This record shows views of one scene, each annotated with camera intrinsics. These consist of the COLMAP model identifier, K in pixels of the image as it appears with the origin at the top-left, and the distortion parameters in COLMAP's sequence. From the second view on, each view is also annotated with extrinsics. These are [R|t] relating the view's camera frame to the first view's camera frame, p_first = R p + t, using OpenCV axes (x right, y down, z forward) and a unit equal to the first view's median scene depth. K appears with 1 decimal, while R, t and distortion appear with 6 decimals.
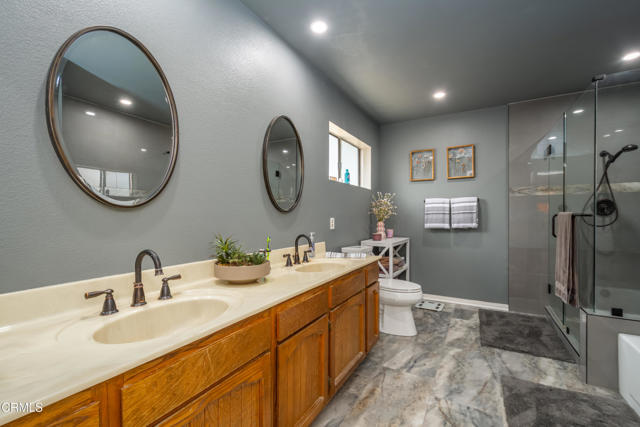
lens RADIAL K [[281.0, 0, 319.8], [0, 281.0, 216.2], [0, 0, 1]] dist [0.000138, -0.000011]
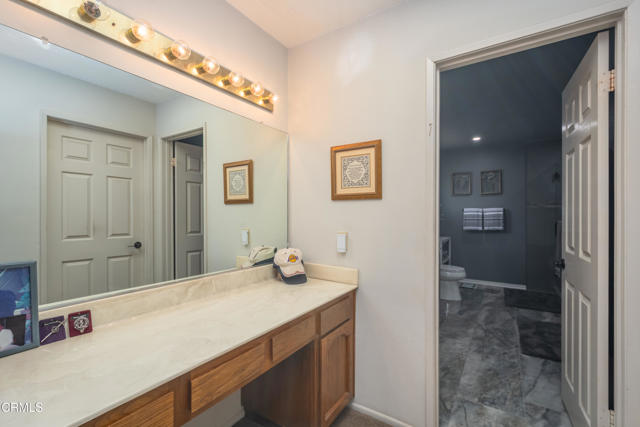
lens RADIAL K [[281.0, 0, 320.3], [0, 281.0, 212.8], [0, 0, 1]] dist [0.000138, -0.000011]
pose [[0.997749, 0.007794, -0.066611, -0.261281], [-0.008236, 0.999946, -0.006365, -0.029794], [0.066558, 0.006899, 0.997759, -0.466986]]
